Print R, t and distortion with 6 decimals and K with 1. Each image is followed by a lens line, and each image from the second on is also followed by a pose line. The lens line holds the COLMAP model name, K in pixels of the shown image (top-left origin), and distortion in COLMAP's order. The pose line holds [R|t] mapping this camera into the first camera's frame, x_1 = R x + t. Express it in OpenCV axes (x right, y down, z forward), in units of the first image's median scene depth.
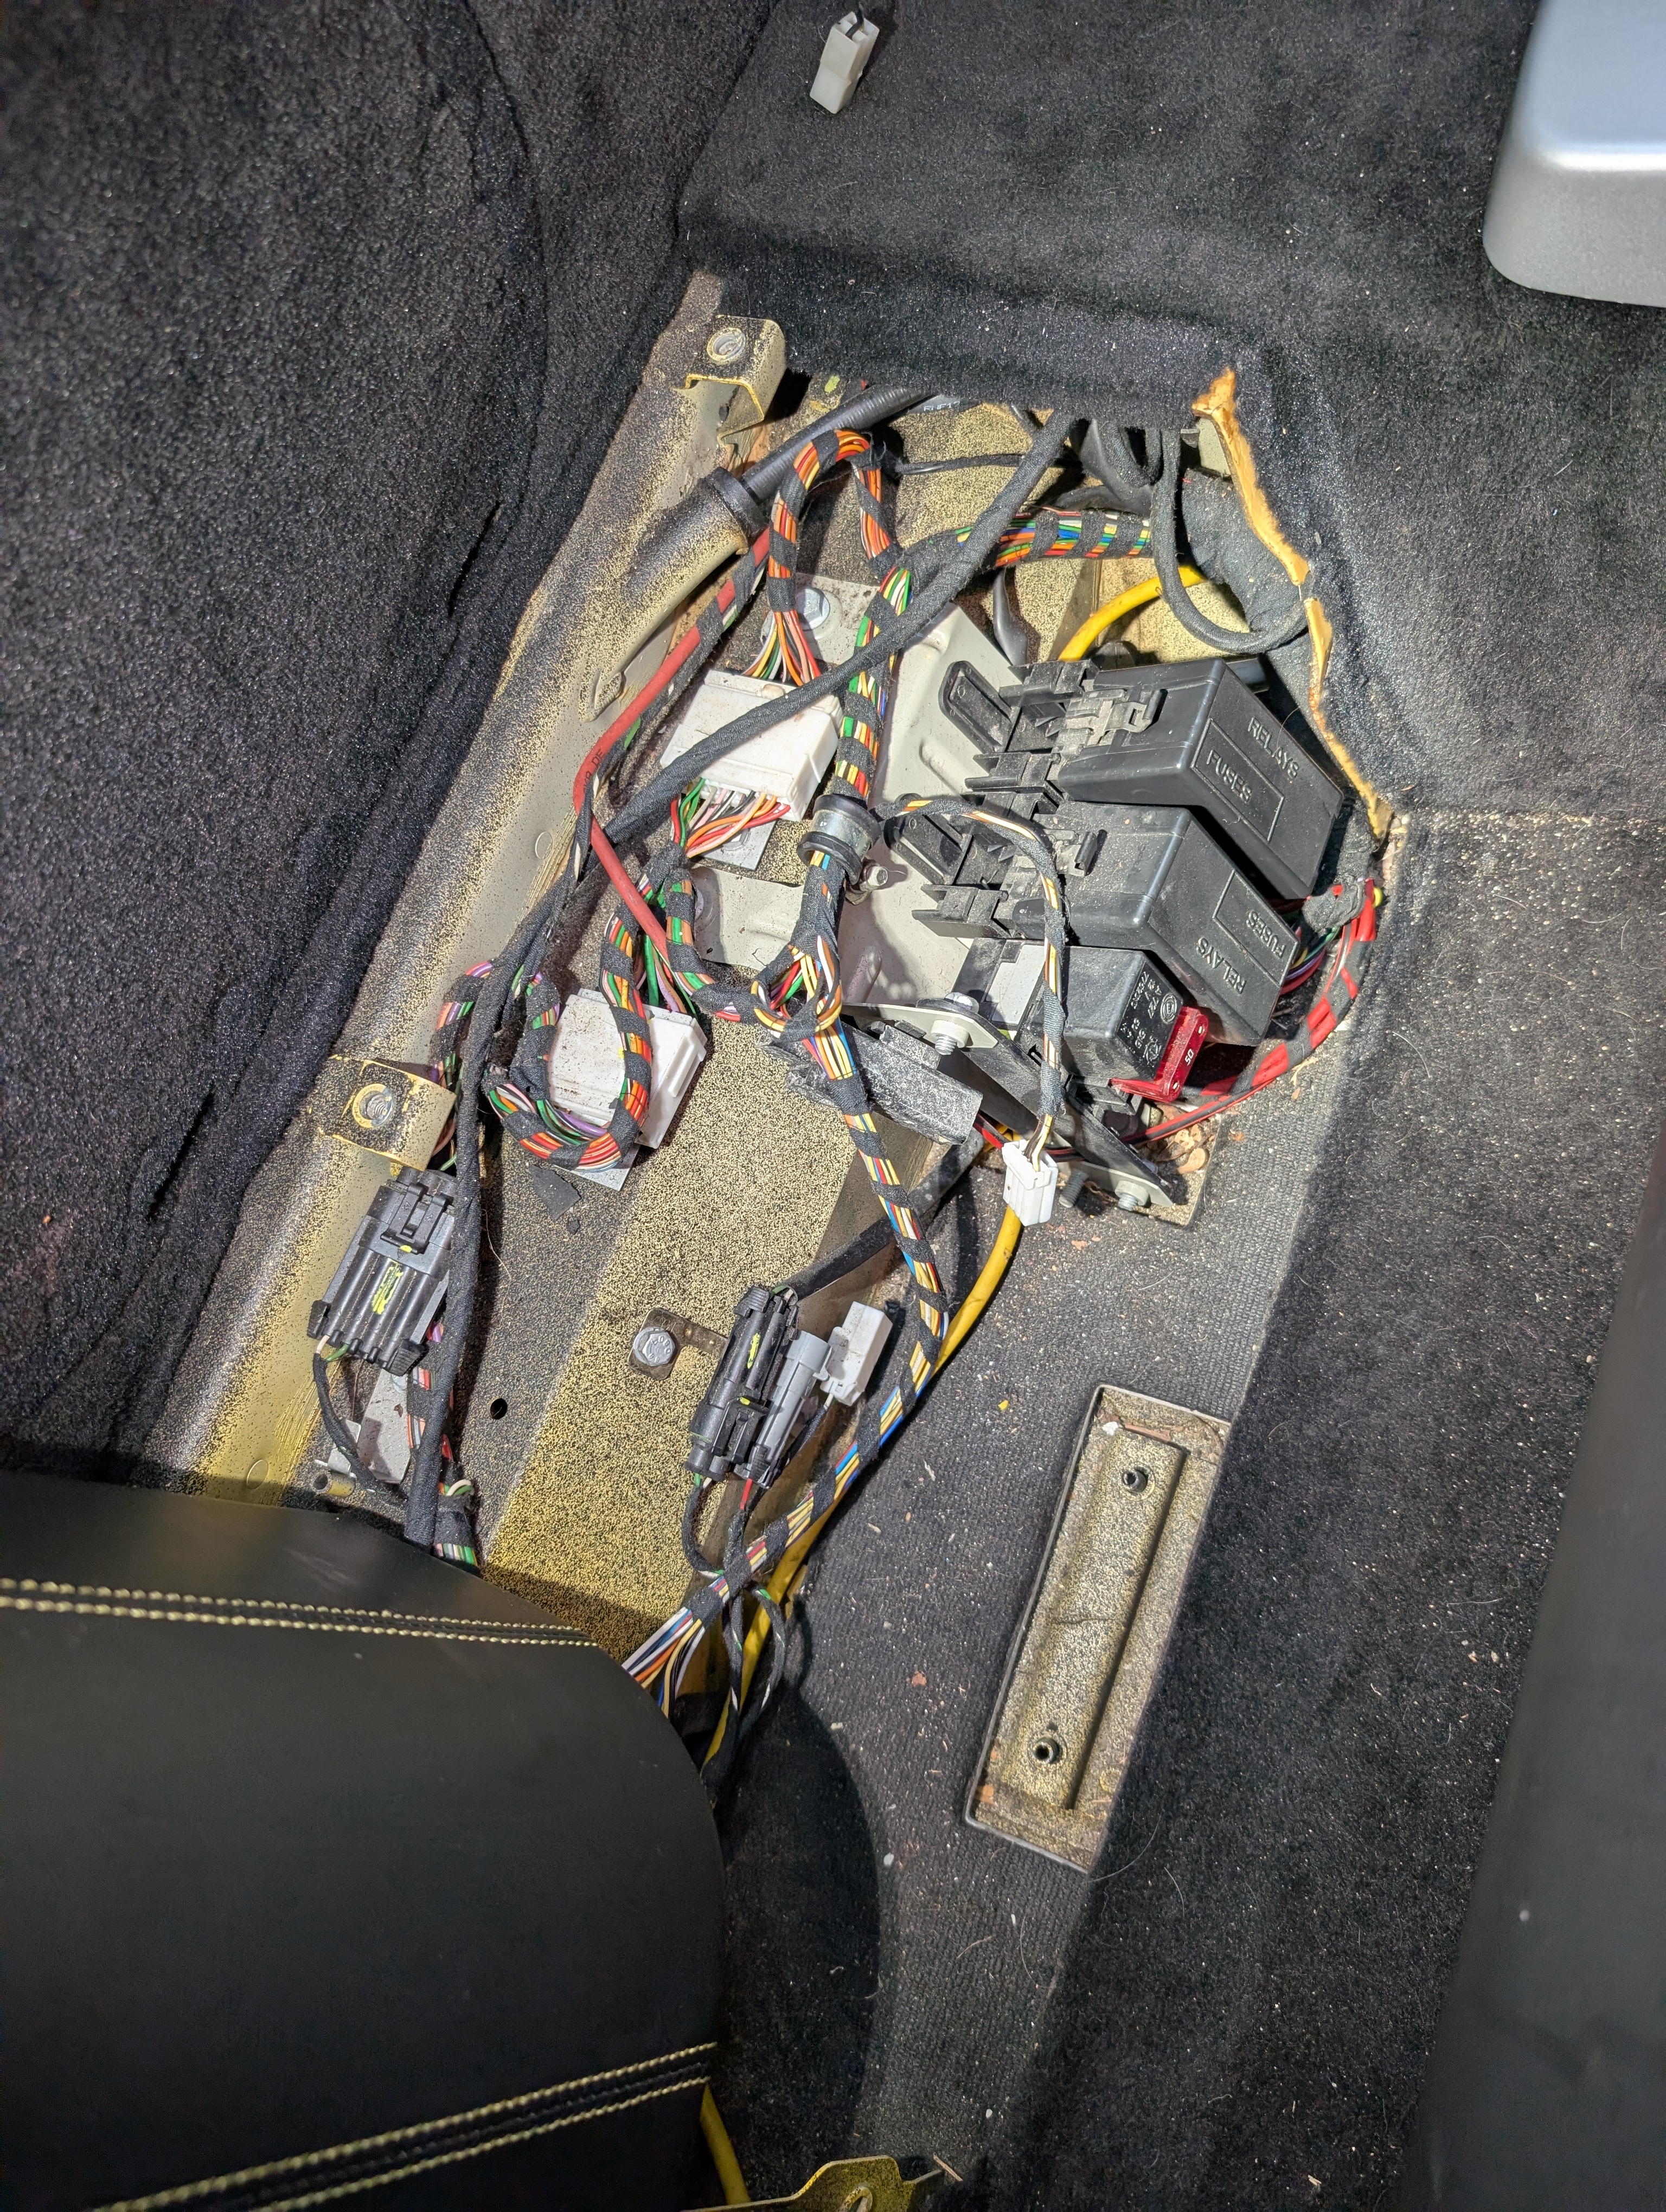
lens RADIAL K [[1602.5, 0, 823.2], [0, 1602.5, 1097.3], [0, 0, 1]] dist [-0.025680, -0.006481]
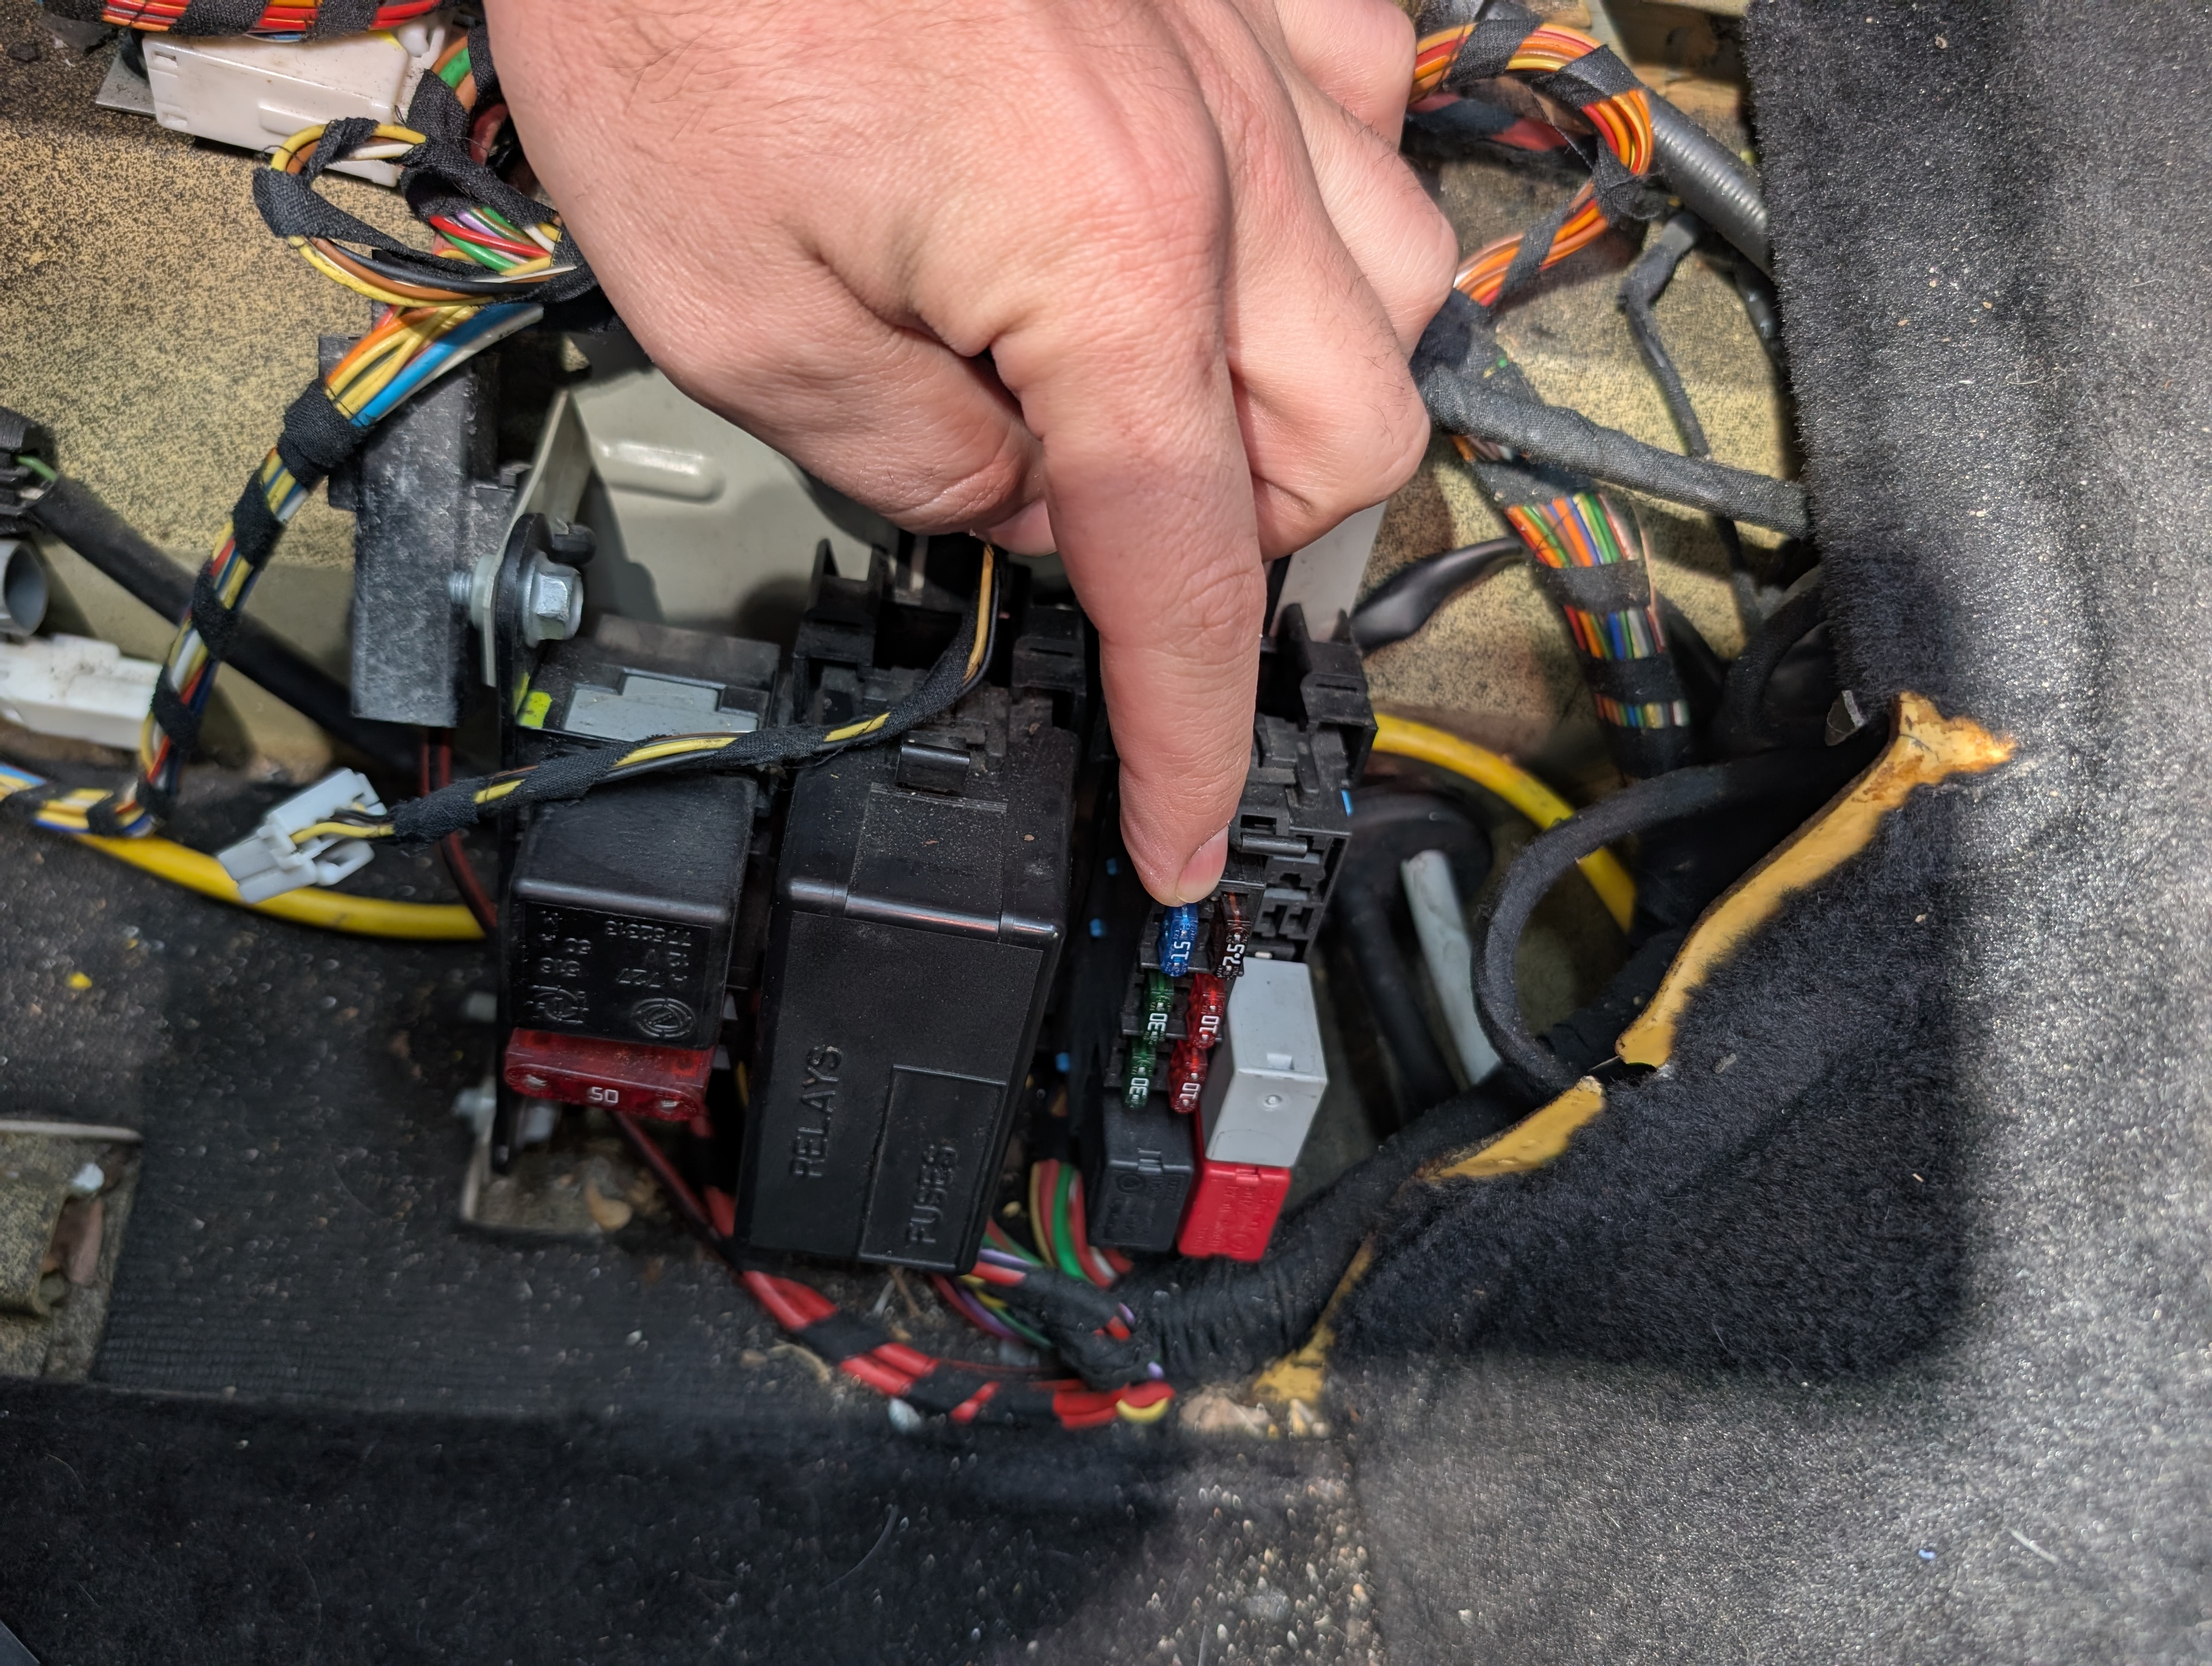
lens RADIAL K [[1602.5, 0, 1129.3], [0, 1602.5, 864.0], [0, 0, 1]] dist [-0.025680, -0.006481]
pose [[0.268831, 0.958938, -0.090375, 0.240256], [-0.961195, 0.273123, 0.038827, -0.210996], [0.061916, 0.076430, 0.995151, 0.500515]]
